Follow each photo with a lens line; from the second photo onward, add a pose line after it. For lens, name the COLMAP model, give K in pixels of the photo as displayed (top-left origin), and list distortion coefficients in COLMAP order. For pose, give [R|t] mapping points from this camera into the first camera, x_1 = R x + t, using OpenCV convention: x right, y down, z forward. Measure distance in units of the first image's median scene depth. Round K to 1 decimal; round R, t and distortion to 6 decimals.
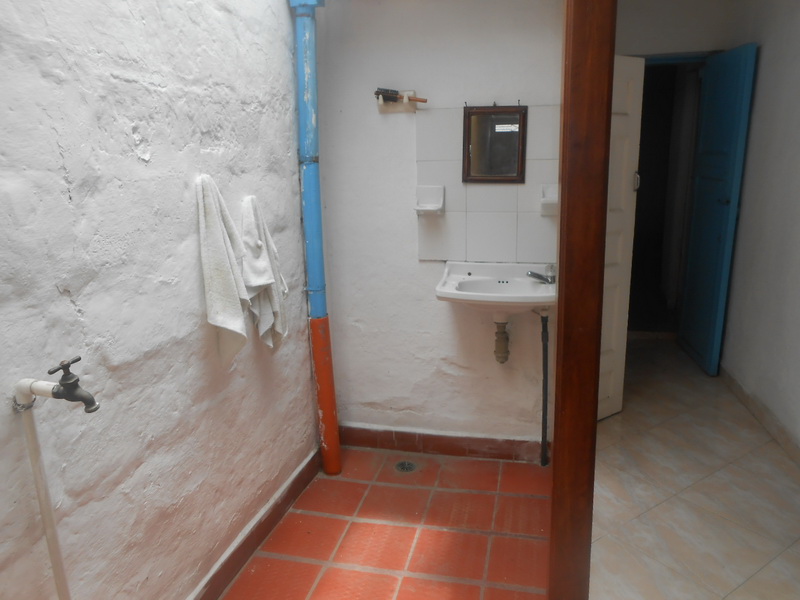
lens RADIAL K [[623.1, 0, 424.8], [0, 623.1, 292.5], [0, 0, 1]] dist [-0.037719, 0.061301]
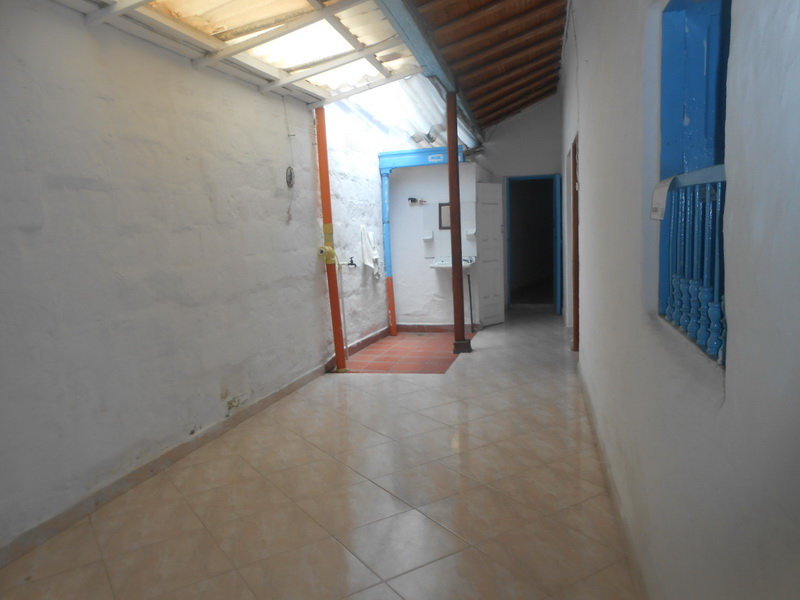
lens RADIAL K [[623.1, 0, 401.9], [0, 623.1, 301.7], [0, 0, 1]] dist [-0.037719, 0.061301]
pose [[0.997004, -0.017481, -0.075344, 0.107336], [0.009037, 0.993781, -0.110987, 0.505075], [0.076816, 0.109973, 0.990962, -1.940080]]
